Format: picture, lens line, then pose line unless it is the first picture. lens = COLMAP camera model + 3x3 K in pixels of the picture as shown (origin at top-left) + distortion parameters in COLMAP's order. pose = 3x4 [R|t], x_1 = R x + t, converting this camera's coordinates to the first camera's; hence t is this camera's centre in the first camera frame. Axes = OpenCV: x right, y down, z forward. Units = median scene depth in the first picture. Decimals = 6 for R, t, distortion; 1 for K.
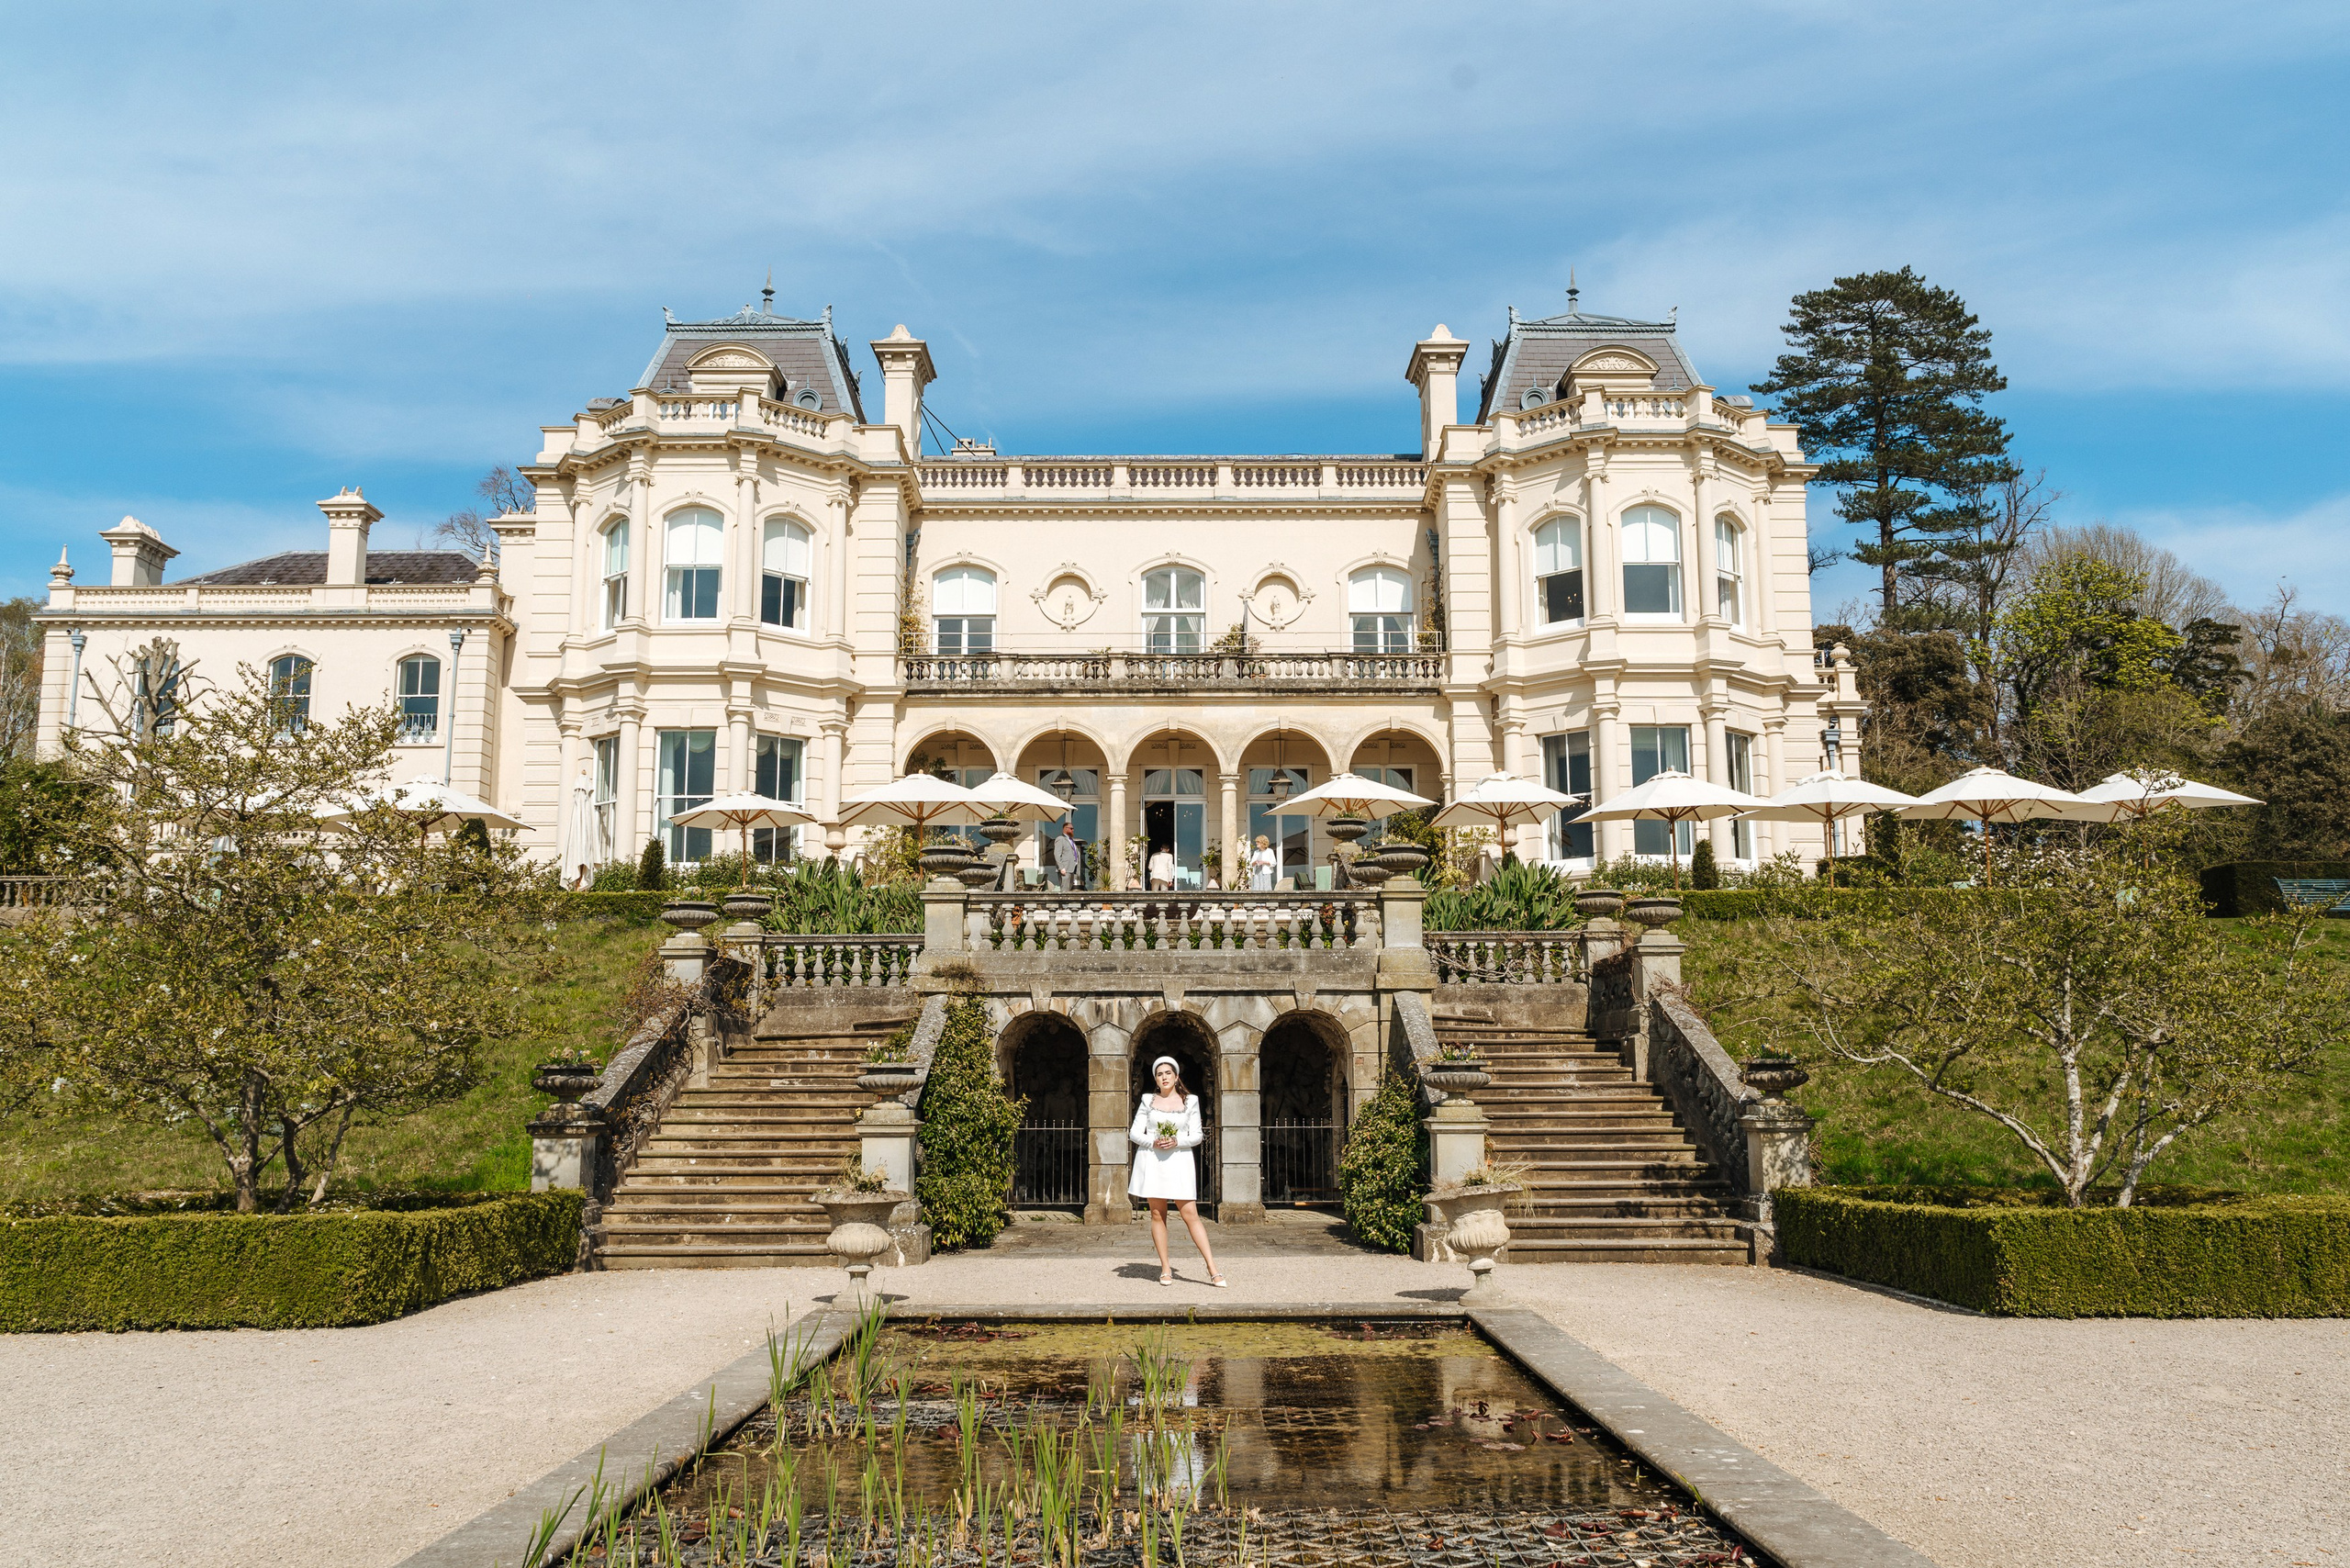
lens RADIAL K [[1976.8, 0, 1172.7], [0, 1976.8, 782.3], [0, 0, 1]] dist [0.004874, 0.007591]
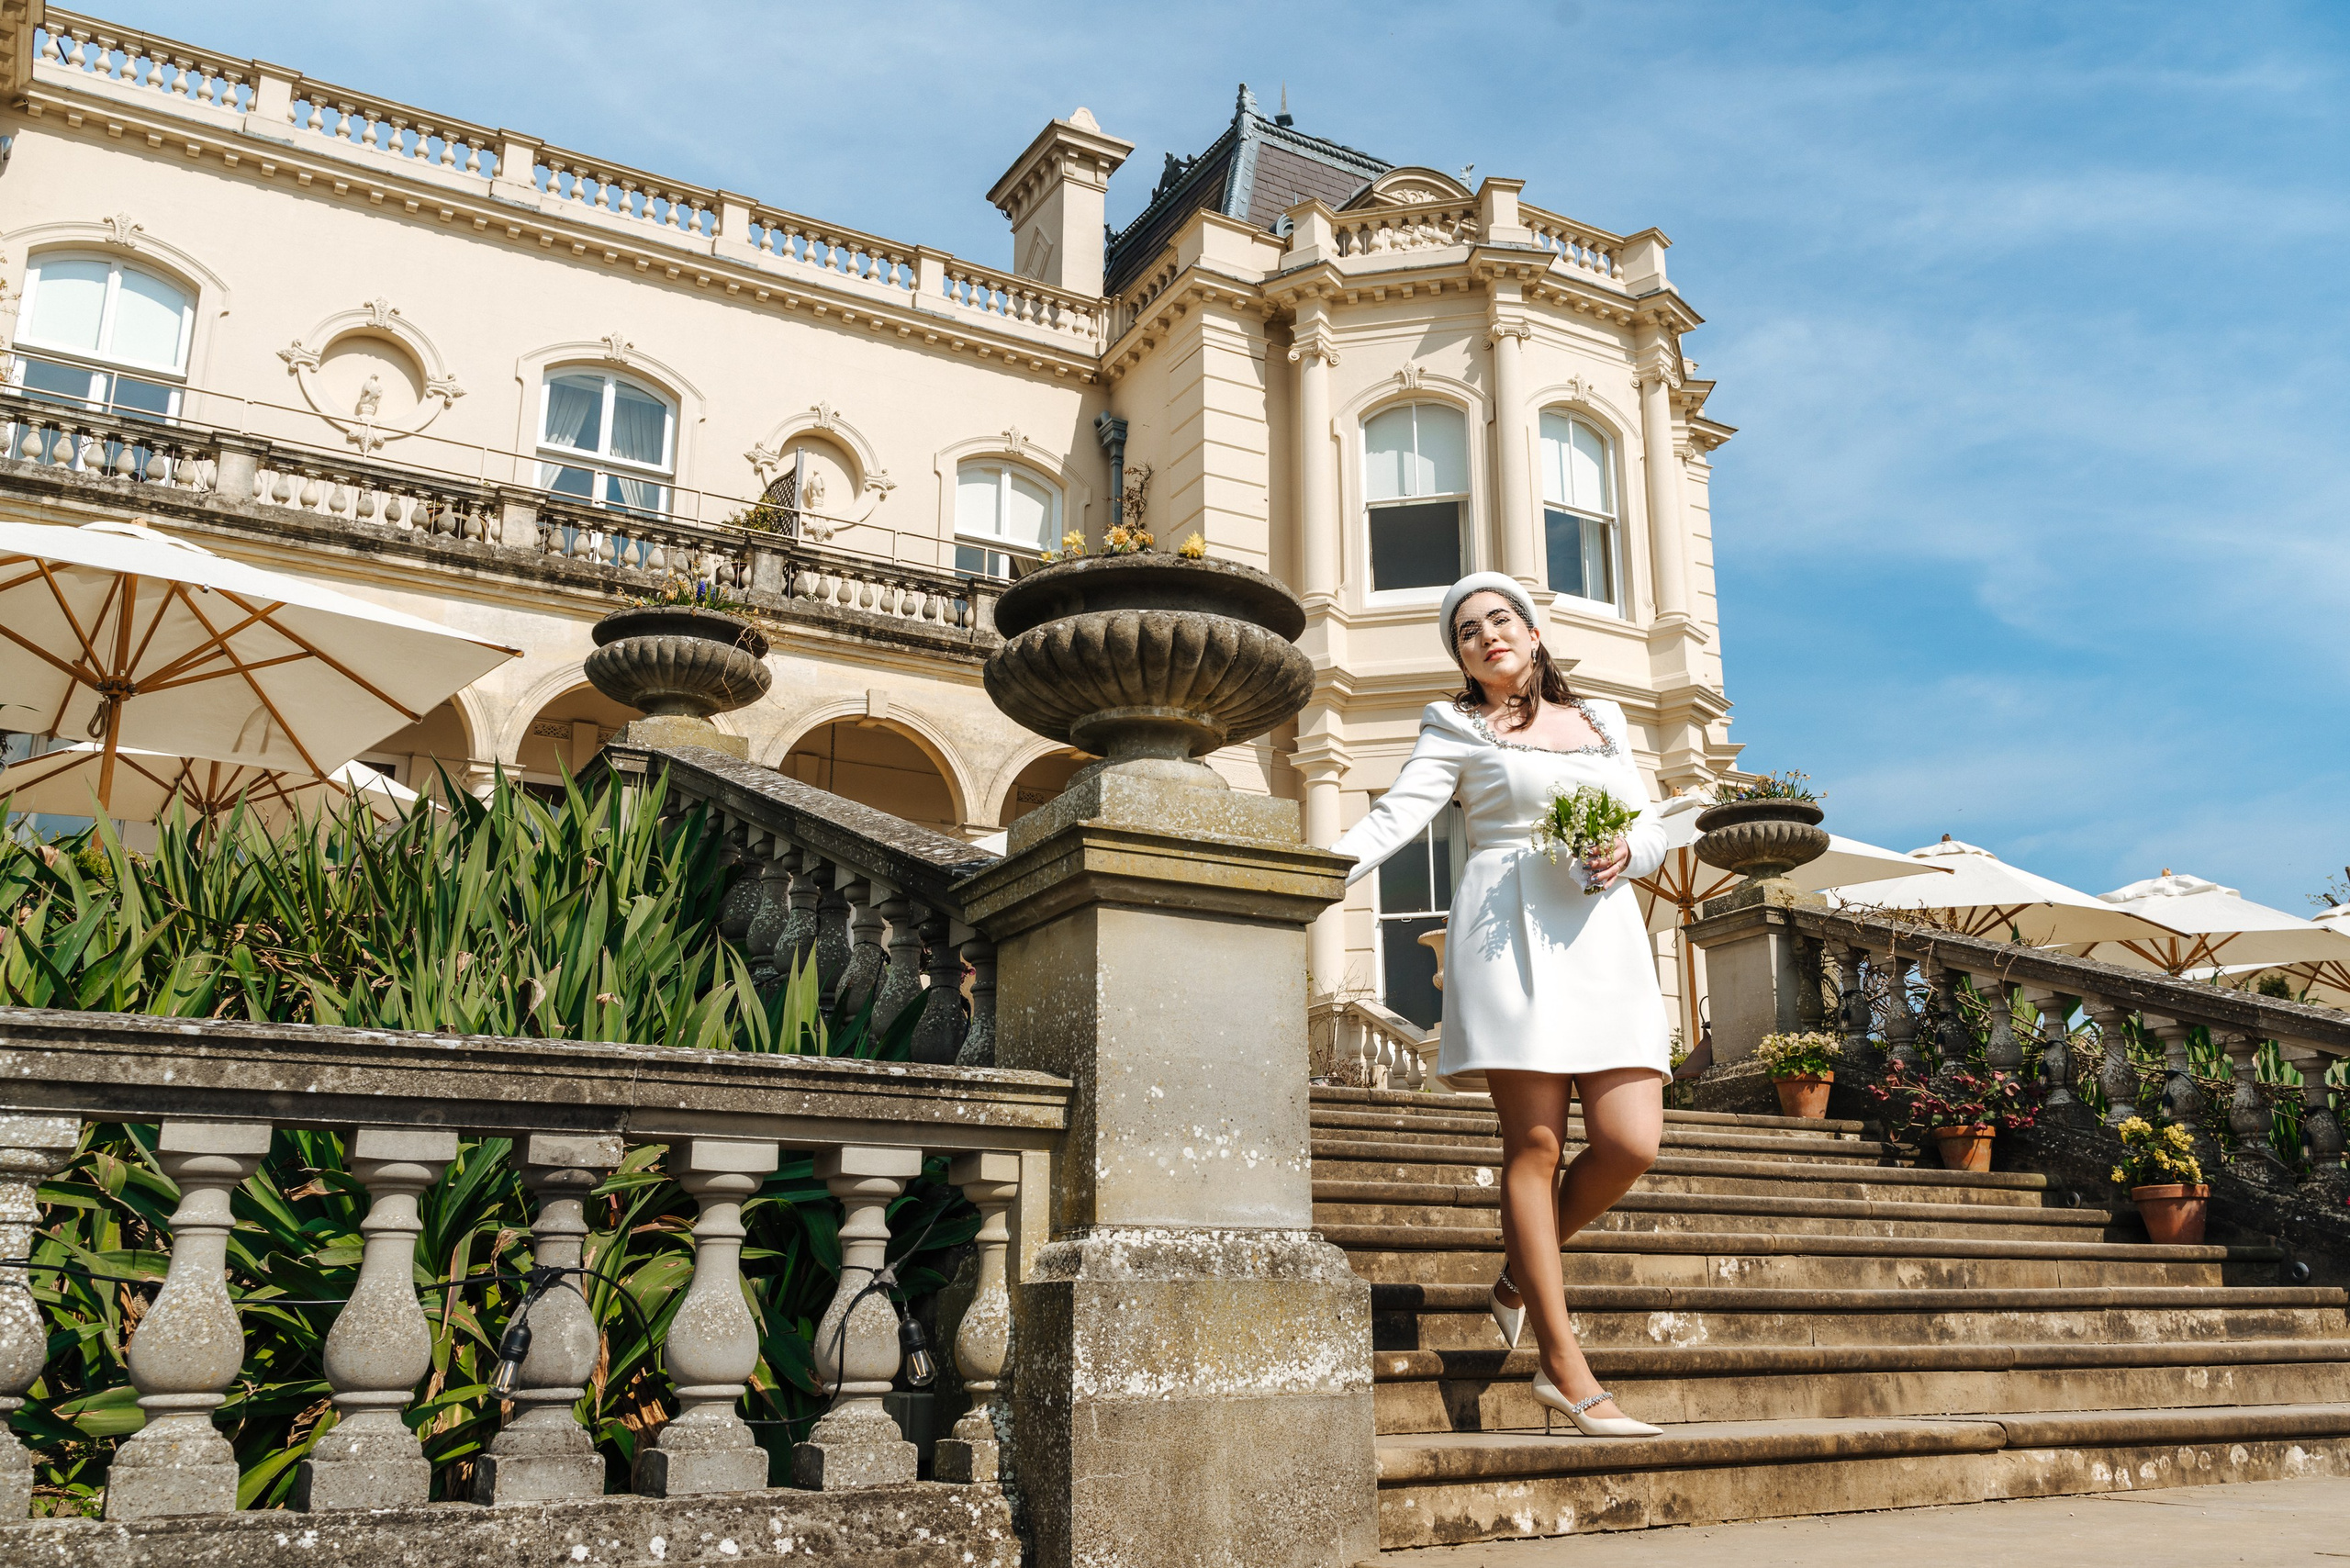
lens RADIAL K [[1976.8, 0, 1196.7], [0, 1976.8, 777.7], [0, 0, 1]] dist [0.004874, 0.007591]
pose [[0.857086, 0.138085, 0.496323, -0.109453], [-0.077056, 0.986933, -0.141515, 0.047912], [-0.509379, 0.083046, 0.856526, 0.560013]]
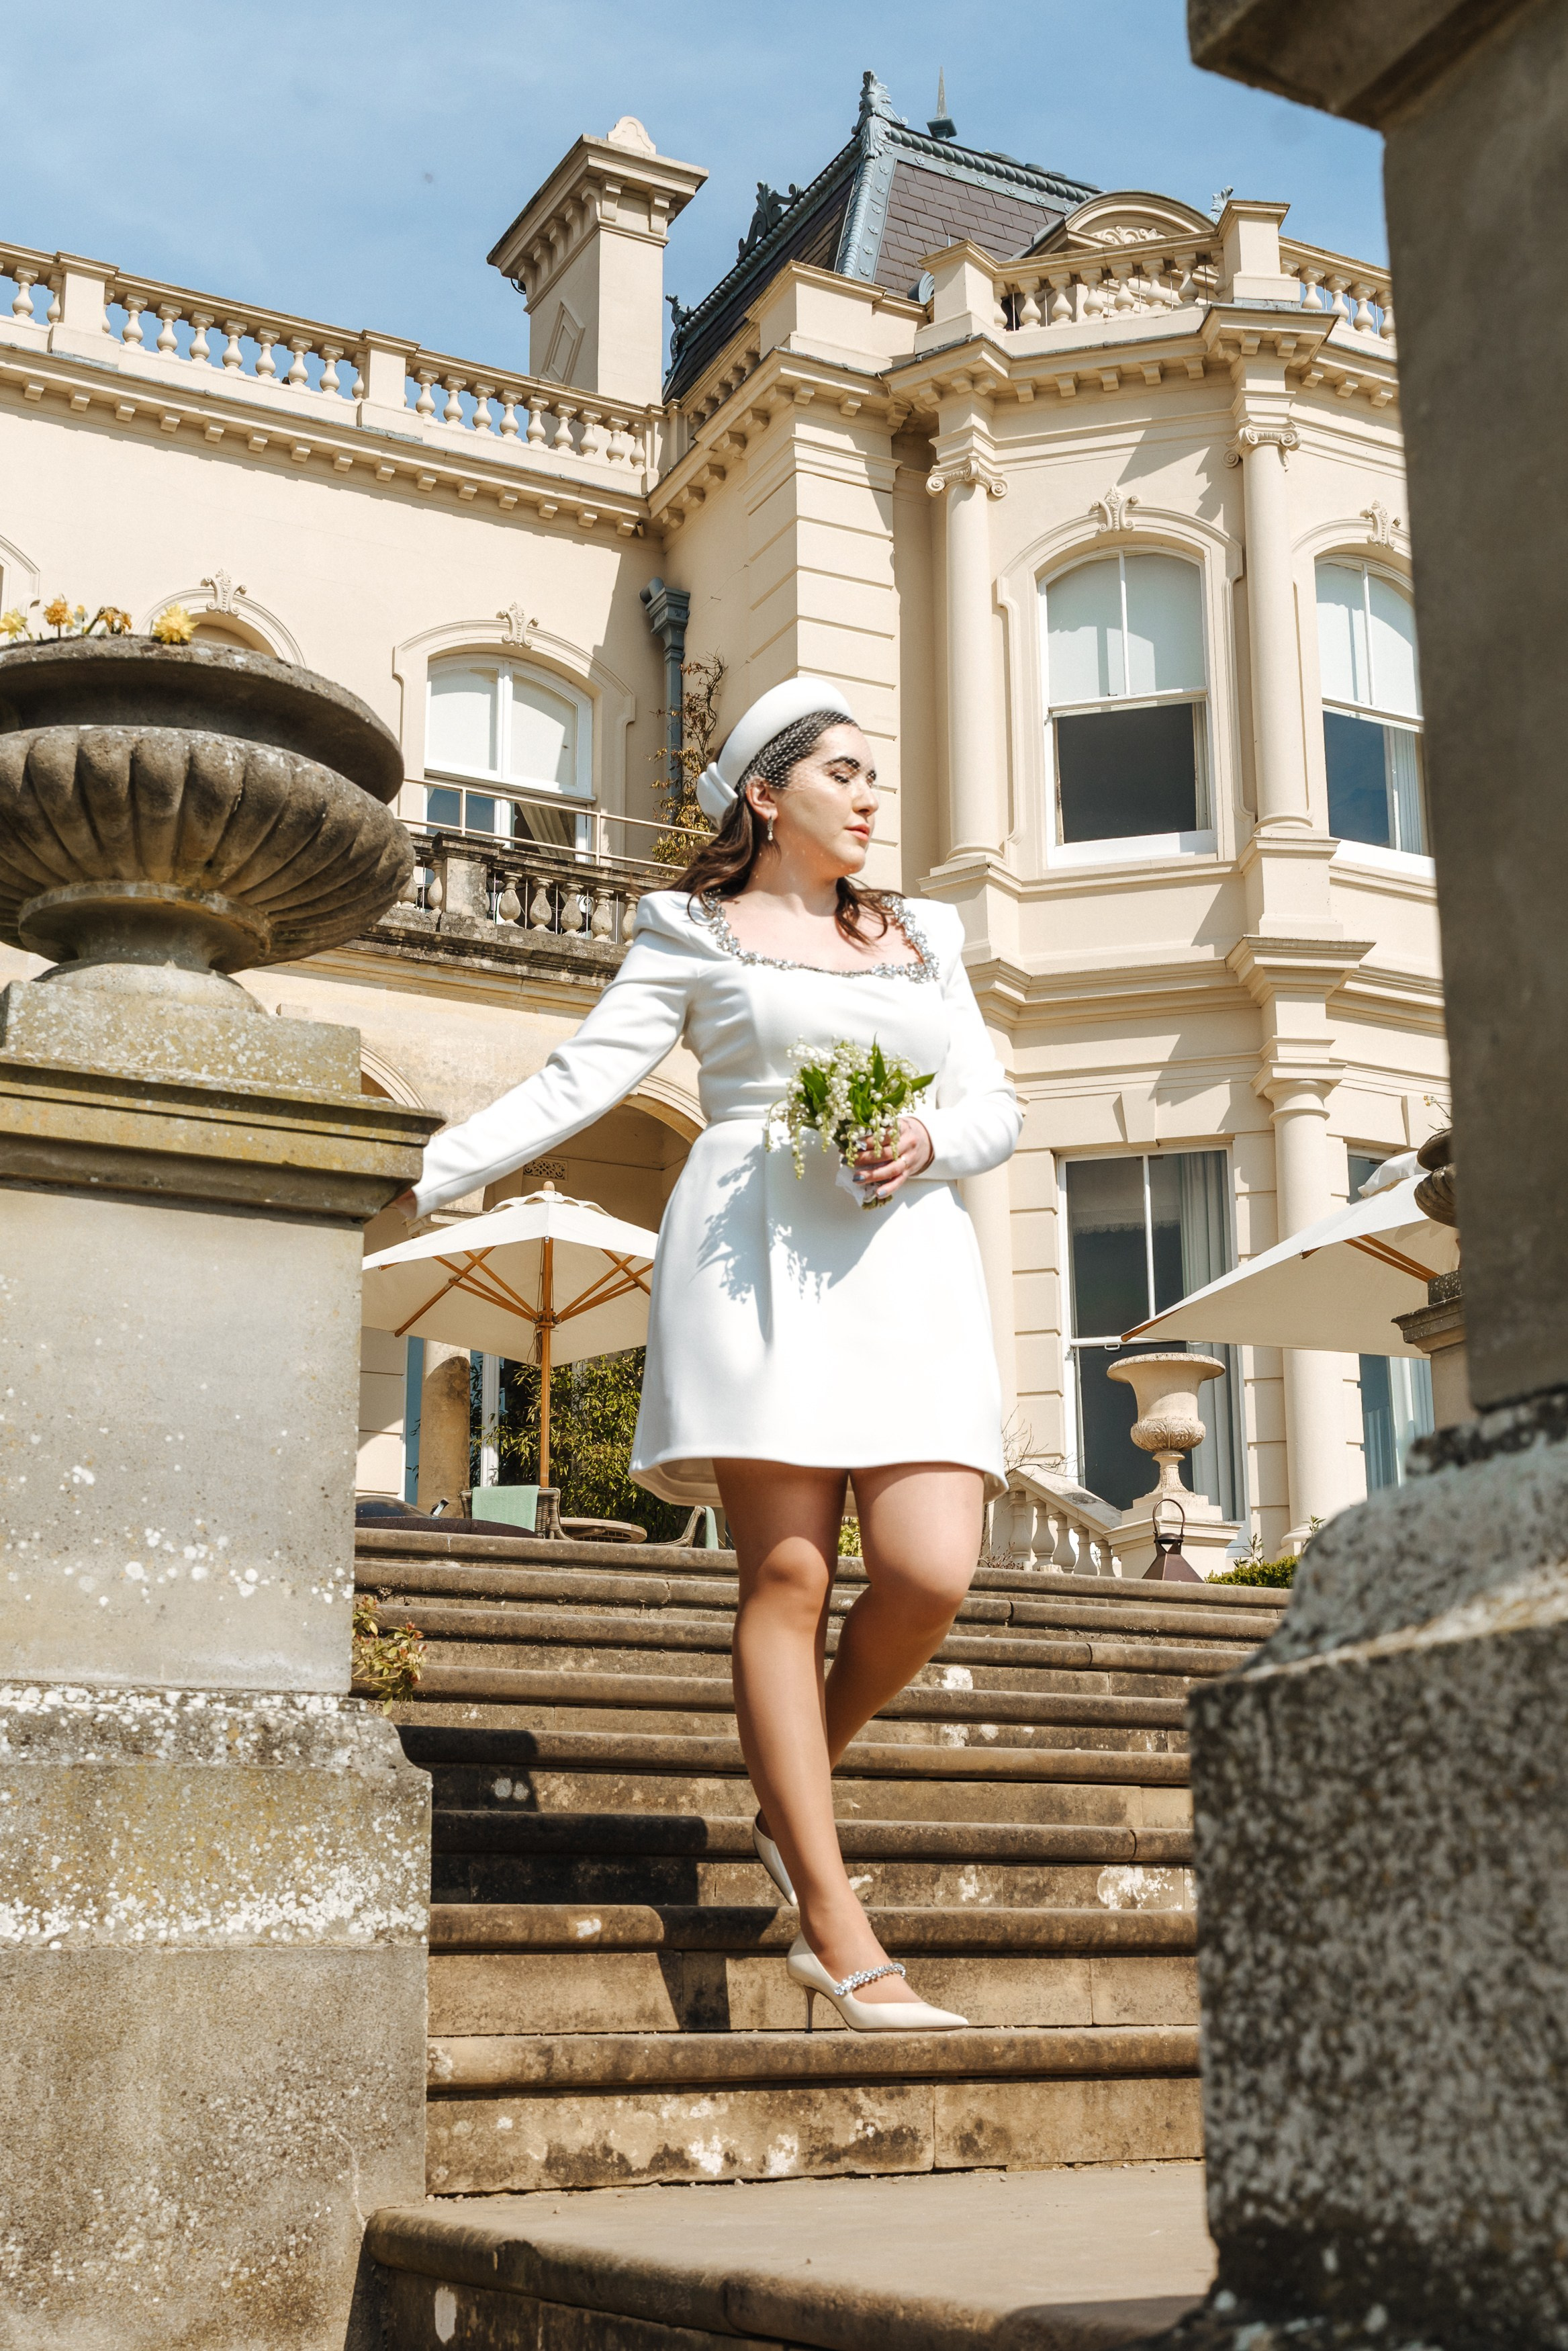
lens RADIAL K [[3004.4, 0, 777.4], [0, 3004.4, 1195.8], [0, 0, 1]] dist [0.008382, 0.000000]
pose [[0.880475, 0.121283, 0.458317, -0.089106], [-0.069790, 0.989350, -0.127735, 0.050908], [-0.468927, 0.080481, 0.879562, 0.553170]]
